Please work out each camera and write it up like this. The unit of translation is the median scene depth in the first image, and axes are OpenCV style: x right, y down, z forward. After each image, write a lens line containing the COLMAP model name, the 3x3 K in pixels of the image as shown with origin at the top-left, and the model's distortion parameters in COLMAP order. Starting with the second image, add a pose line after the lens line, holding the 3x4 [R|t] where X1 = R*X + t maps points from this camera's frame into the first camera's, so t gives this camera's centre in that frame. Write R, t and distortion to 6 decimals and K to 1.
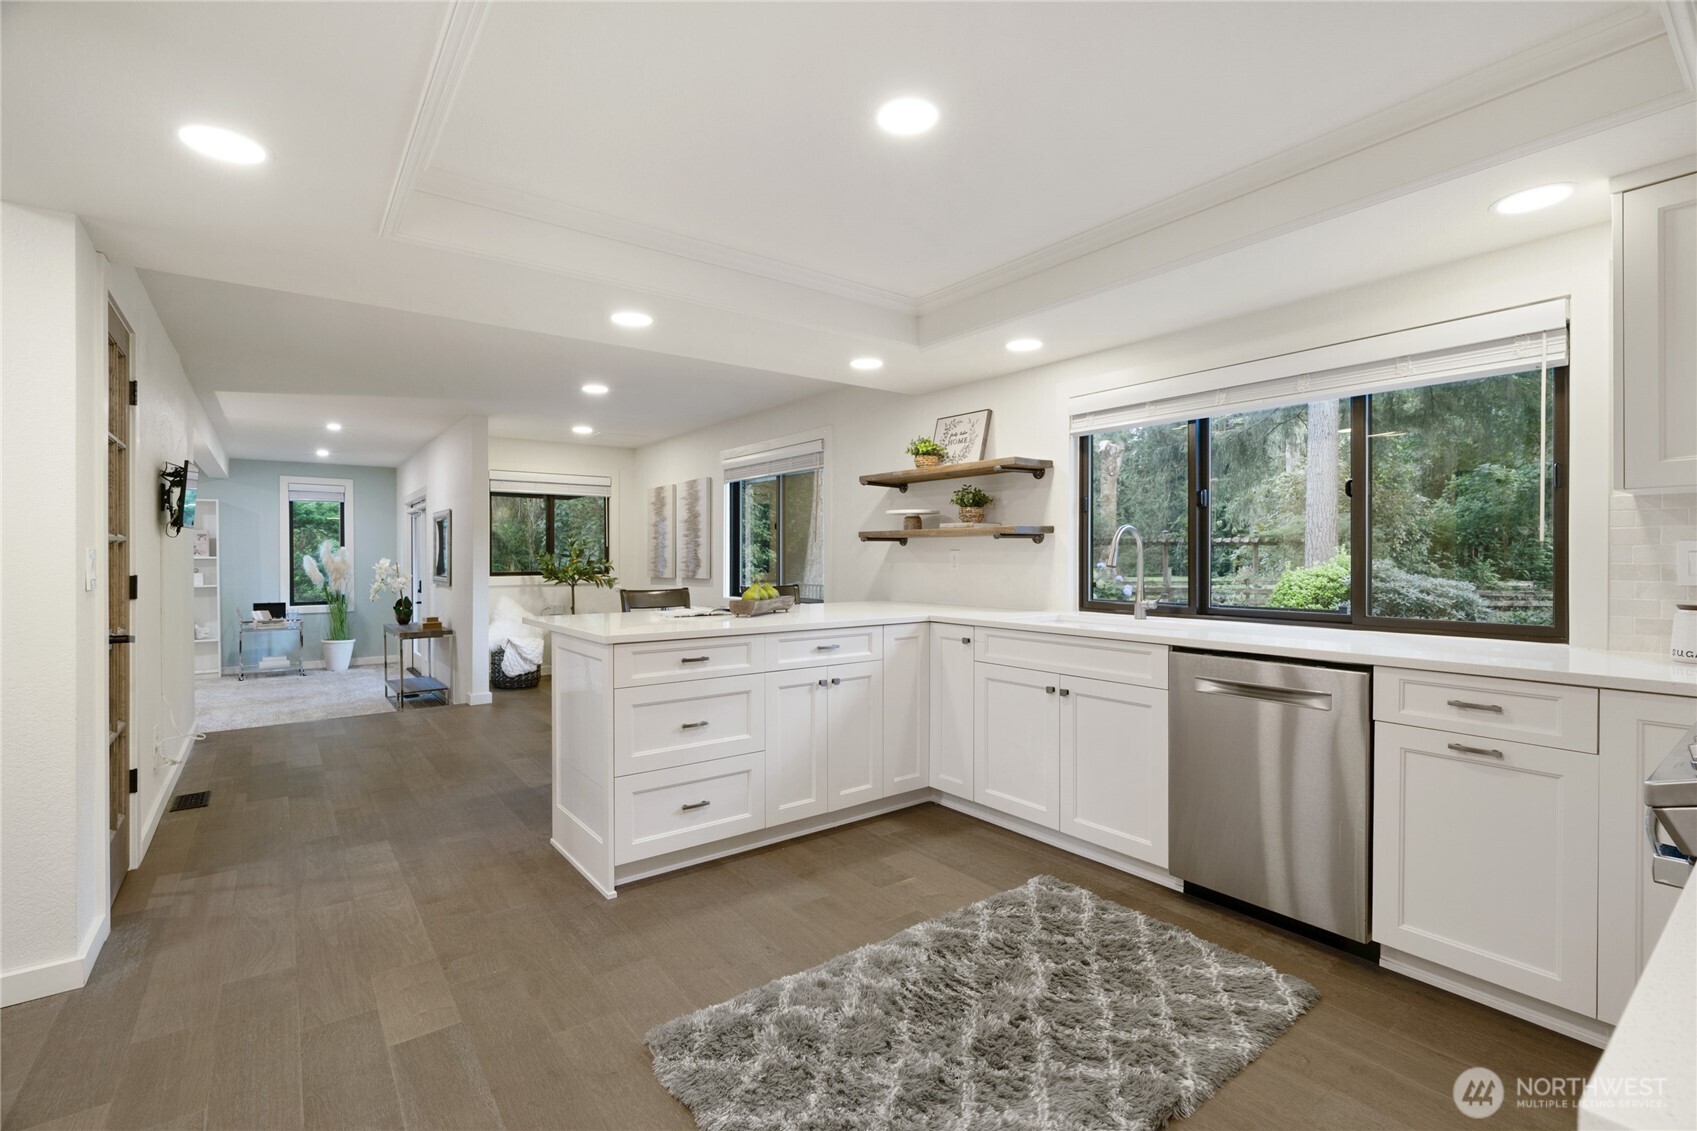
lens RADIAL K [[762.2, 0, 867.9], [0, 762.2, 551.7], [0, 0, 1]] dist [-0.001533, -0.000101]
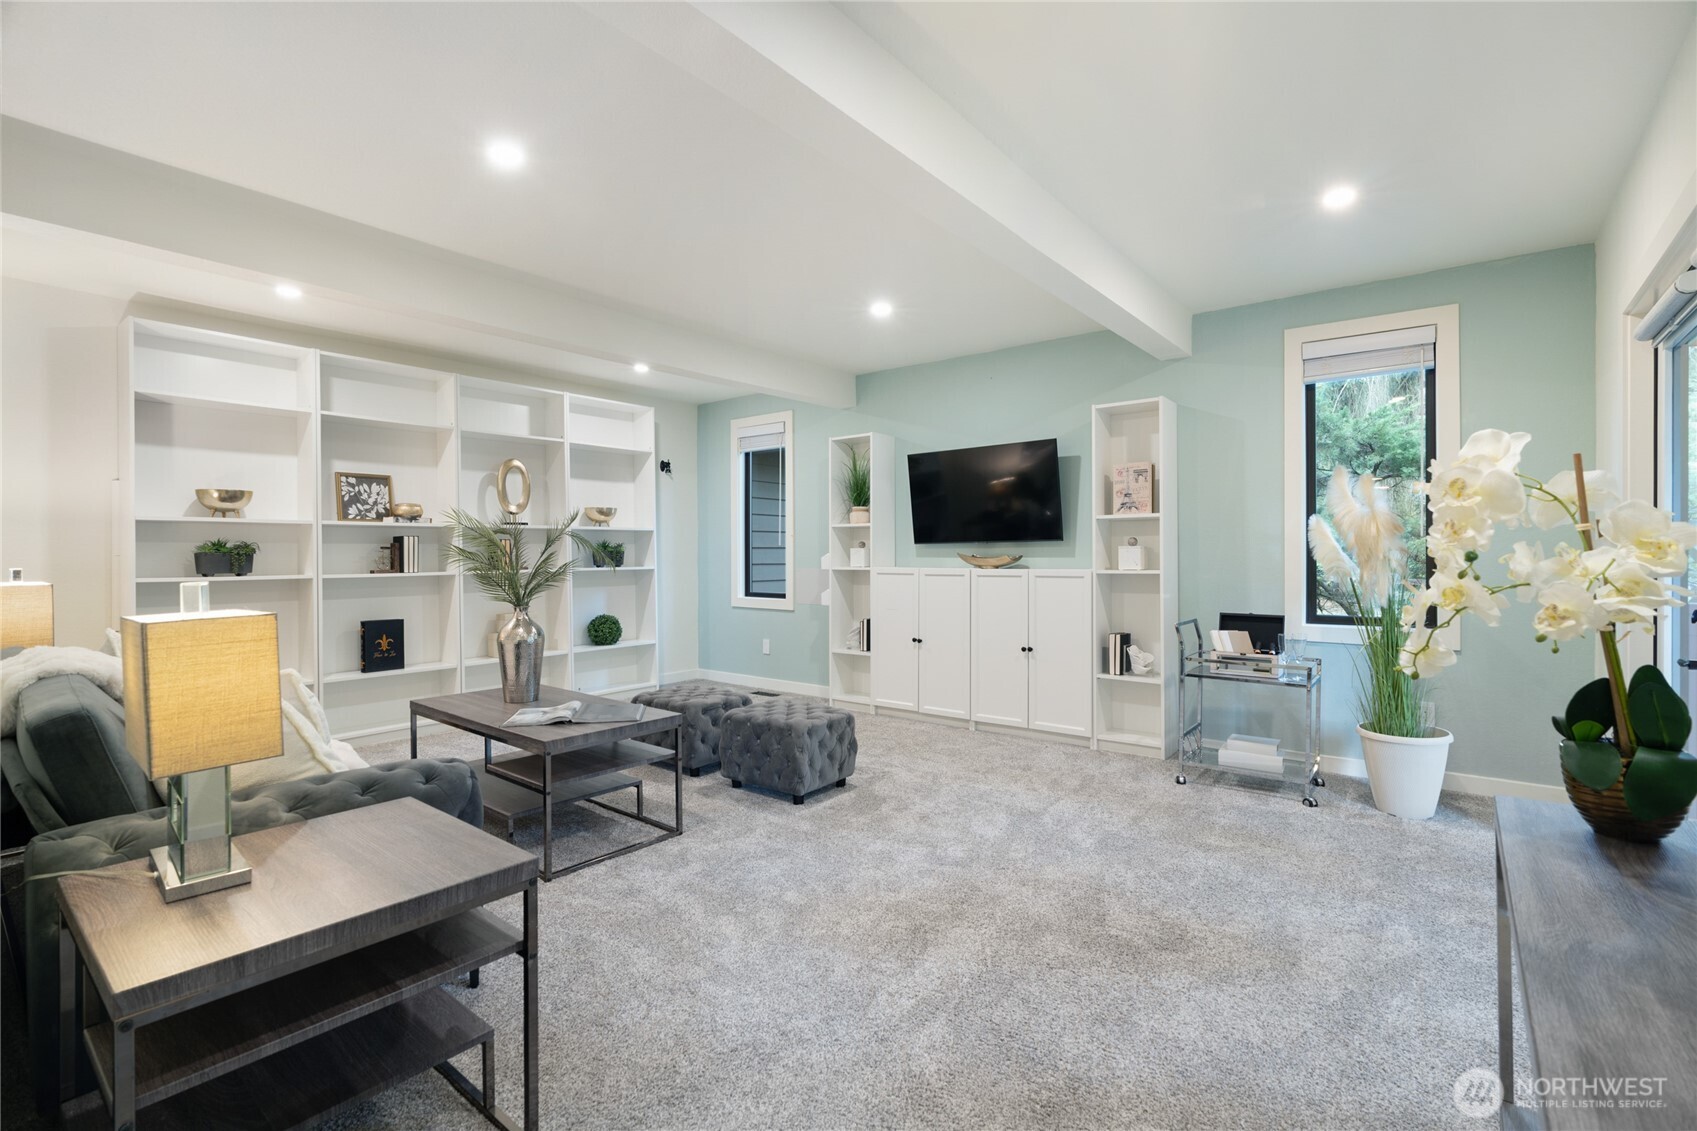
lens RADIAL K [[767.6, 0, 844.0], [0, 767.6, 561.1], [0, 0, 1]] dist [-0.002168, 0.000624]
pose [[0.232887, 0.011689, -0.972434, -1.134271], [0.012636, 0.999807, 0.015044, 0.074724], [0.972422, -0.015792, 0.232694, 1.852785]]
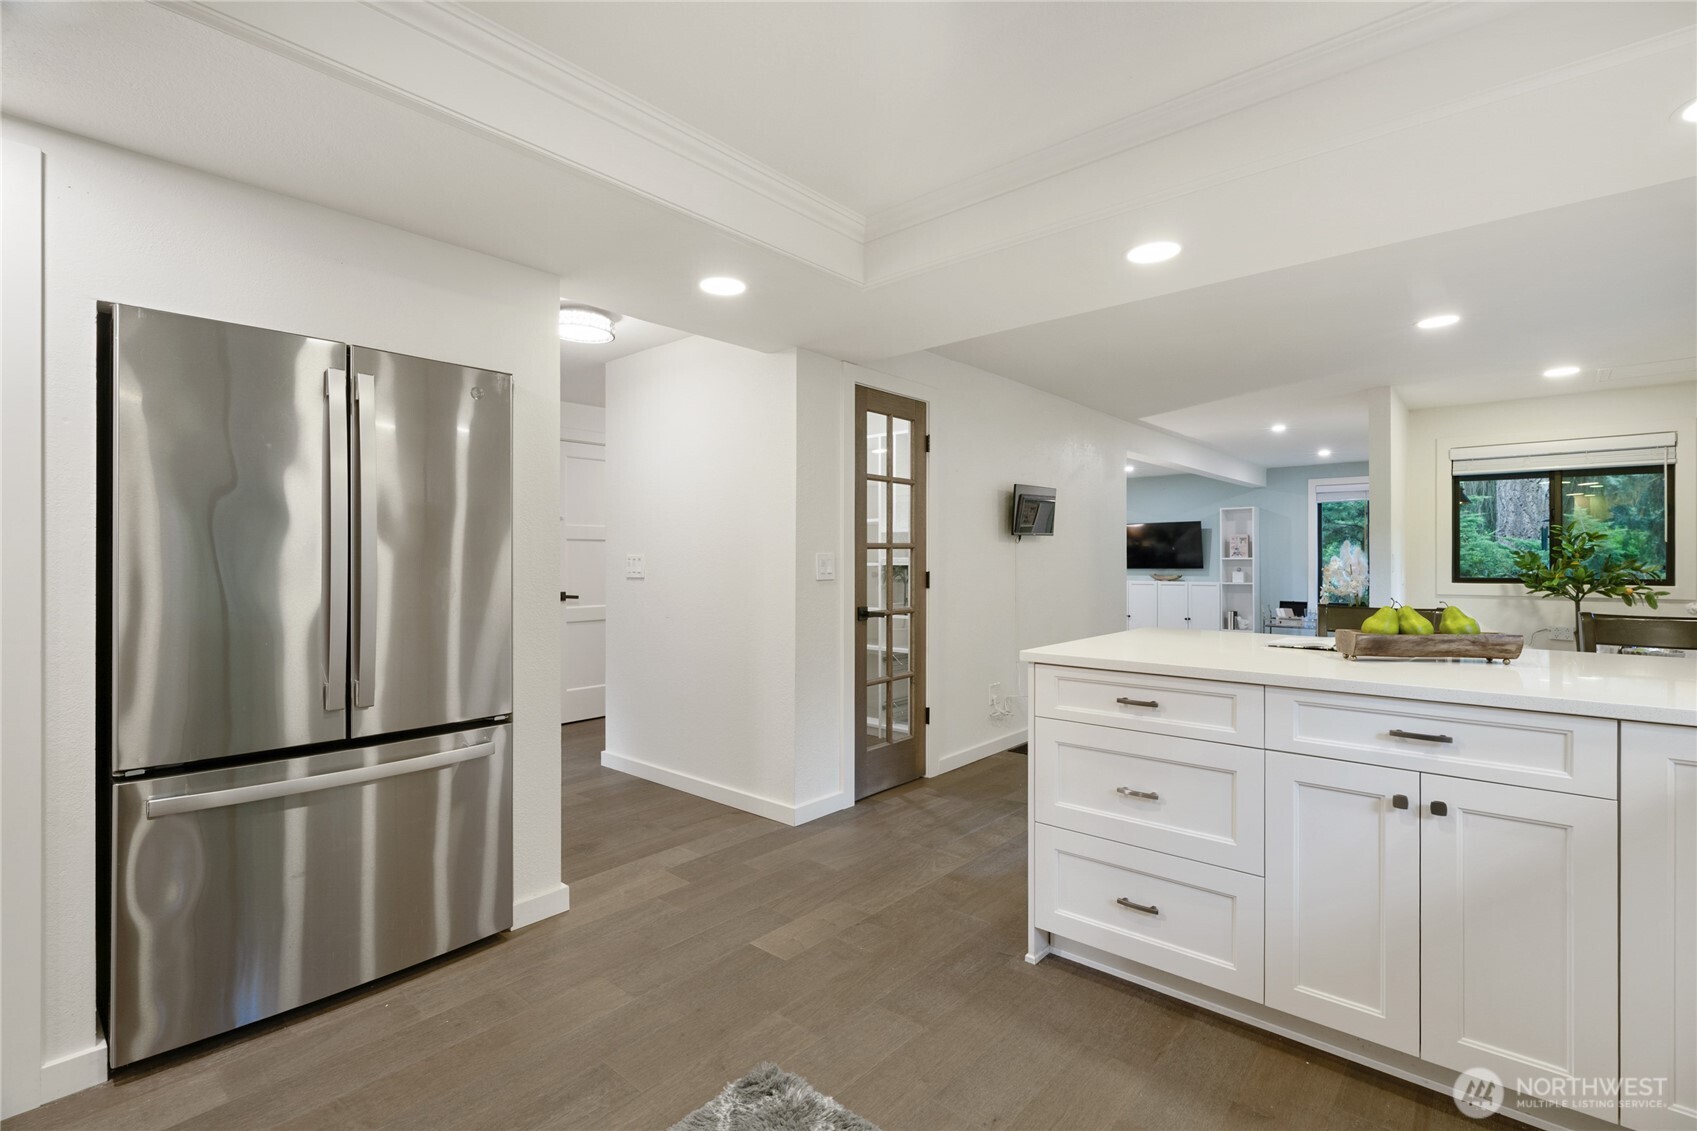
lens RADIAL K [[767.6, 0, 844.0], [0, 767.6, 561.1], [0, 0, 1]] dist [-0.002168, 0.000624]
pose [[0.190725, 0.004229, -0.981634, 0.377850], [0.007294, 0.999957, 0.005725, 0.002343], [0.981616, -0.008252, 0.190686, 0.524746]]
